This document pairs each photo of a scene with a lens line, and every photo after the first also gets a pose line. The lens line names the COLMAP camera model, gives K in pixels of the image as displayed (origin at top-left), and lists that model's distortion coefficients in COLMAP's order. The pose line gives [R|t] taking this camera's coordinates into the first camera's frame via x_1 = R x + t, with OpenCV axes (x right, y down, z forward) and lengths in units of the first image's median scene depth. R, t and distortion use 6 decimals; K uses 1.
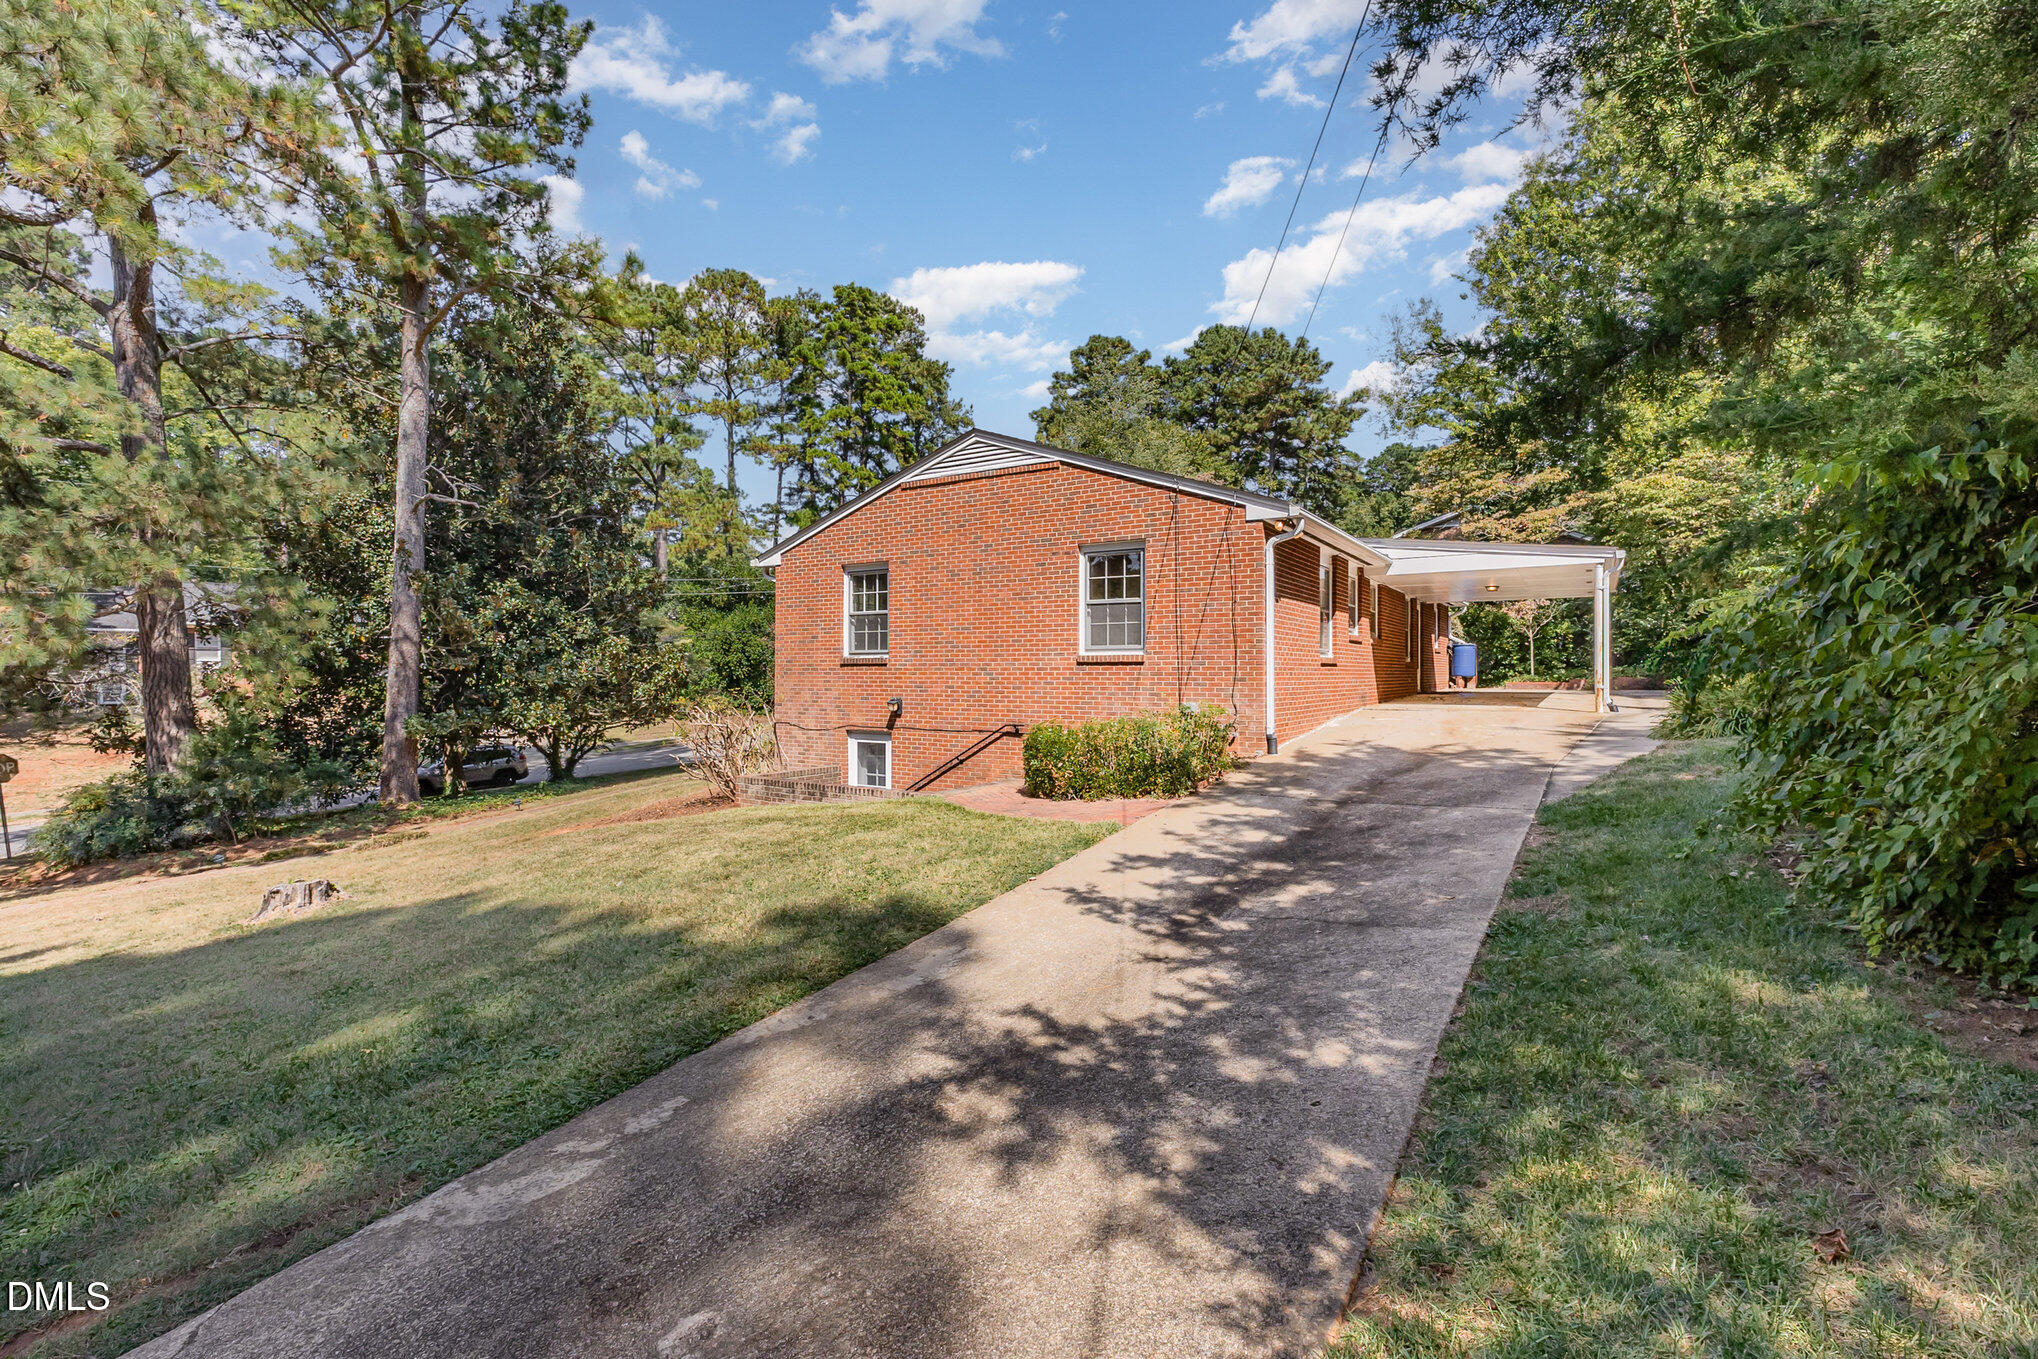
lens RADIAL K [[912.4, 0, 1023.4], [0, 912.4, 677.1], [0, 0, 1]] dist [-0.000279, 0.000314]
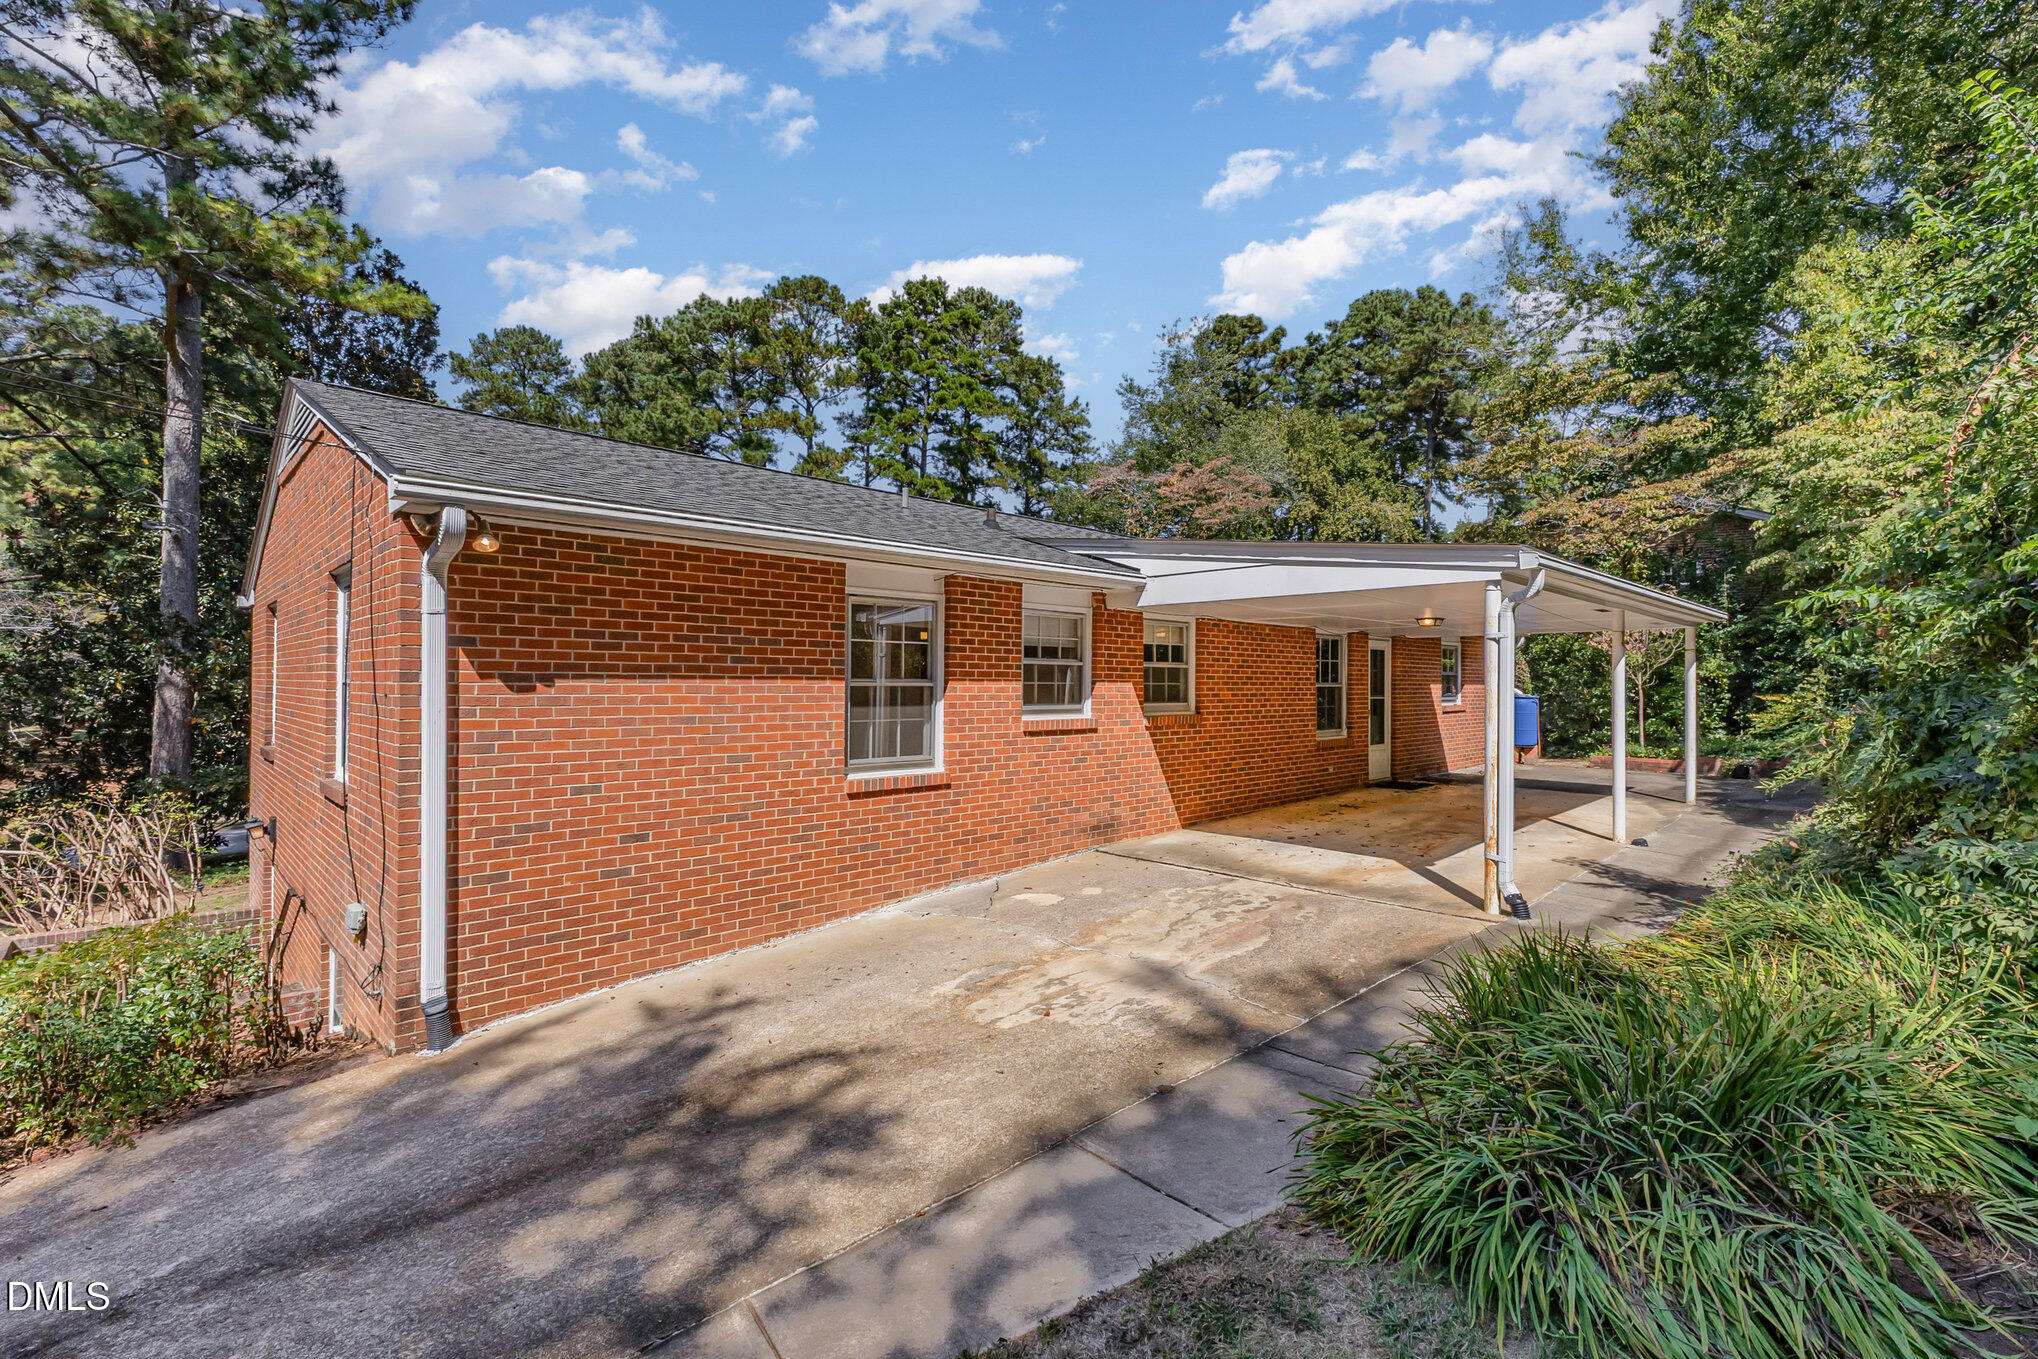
lens RADIAL K [[912.4, 0, 1014.5], [0, 912.4, 677.6], [0, 0, 1]] dist [-0.000279, 0.000314]
pose [[0.970997, 0.005419, -0.239028, 0.110437], [-0.007914, 0.999924, -0.009480, -0.015456], [0.238959, 0.011096, 0.970966, 0.110452]]
